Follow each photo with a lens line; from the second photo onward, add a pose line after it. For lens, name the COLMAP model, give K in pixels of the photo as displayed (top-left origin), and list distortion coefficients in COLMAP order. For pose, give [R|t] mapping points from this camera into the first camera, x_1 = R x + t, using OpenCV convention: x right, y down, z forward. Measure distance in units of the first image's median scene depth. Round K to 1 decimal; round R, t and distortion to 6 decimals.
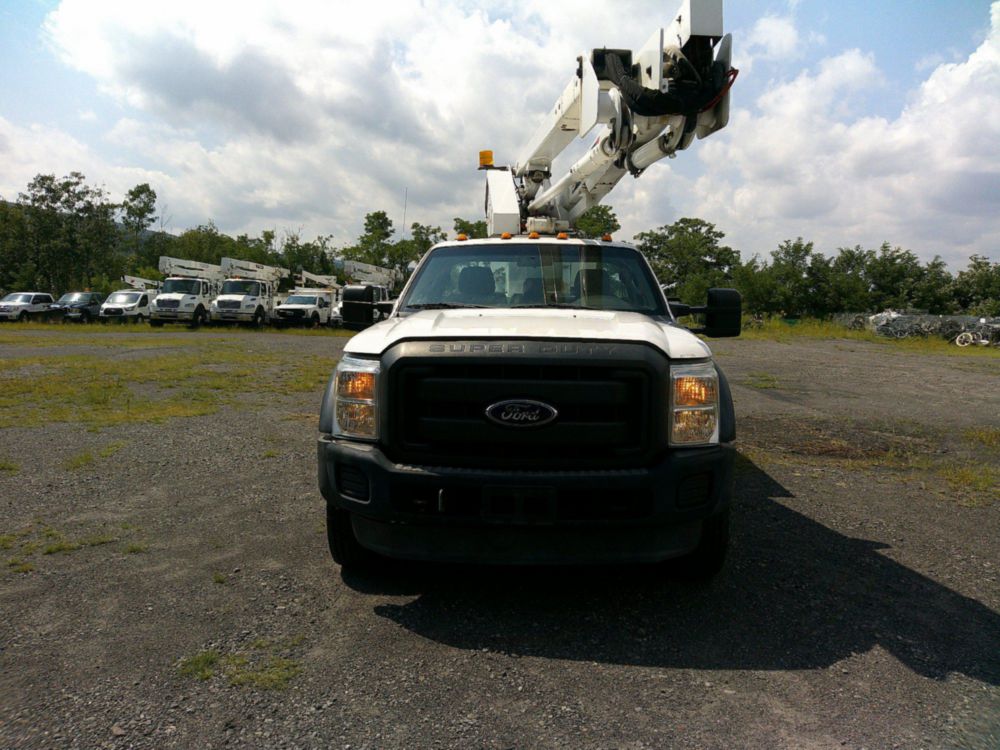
lens RADIAL K [[760.9, 0, 490.7], [0, 760.9, 368.4], [0, 0, 1]] dist [0.079668, -0.130200]
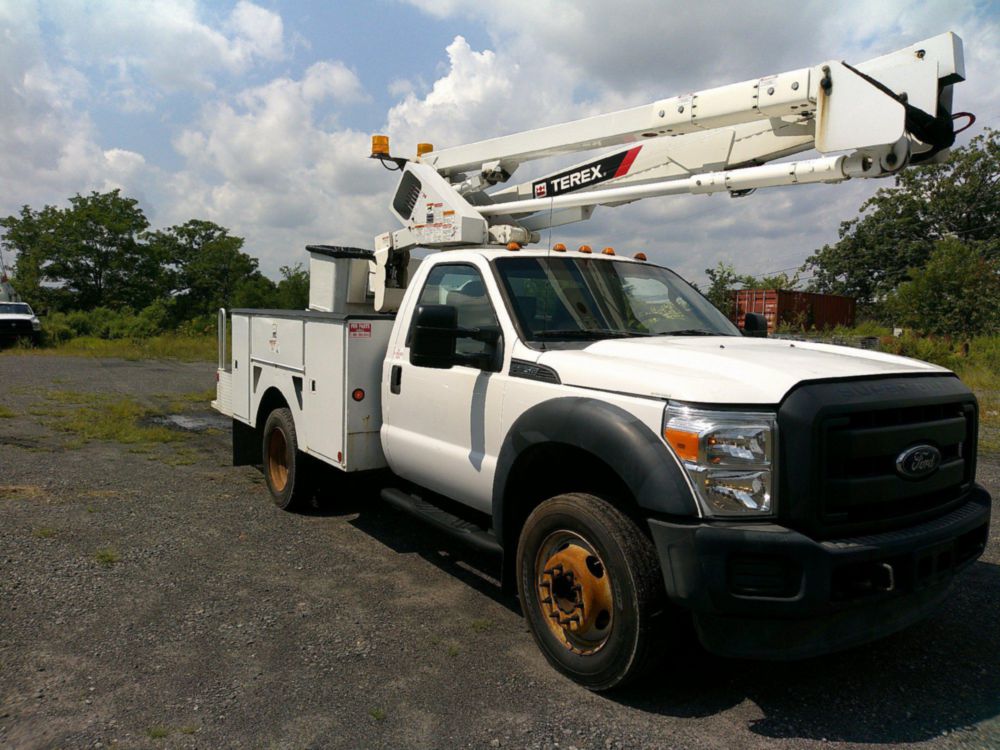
lens RADIAL K [[760.9, 0, 507.5], [0, 760.9, 382.0], [0, 0, 1]] dist [0.079668, -0.130200]
pose [[0.785972, -0.051962, 0.616074, -0.417023], [0.046901, 0.998602, 0.024390, -0.036331], [-0.616480, 0.009725, 0.787310, 0.277179]]
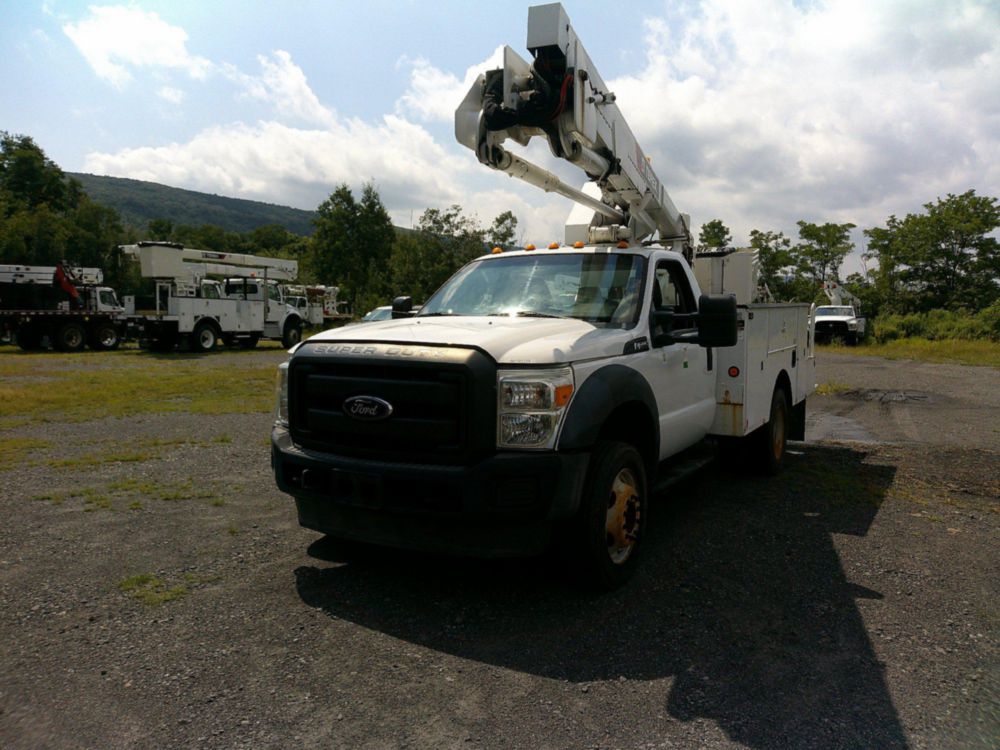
lens RADIAL K [[760.9, 0, 489.9], [0, 760.9, 378.2], [0, 0, 1]] dist [0.079668, -0.130200]
pose [[0.887858, 0.030201, -0.459125, 0.338364], [-0.032074, 0.999479, 0.003719, 0.002174], [0.458998, 0.011424, 0.888364, 0.037306]]
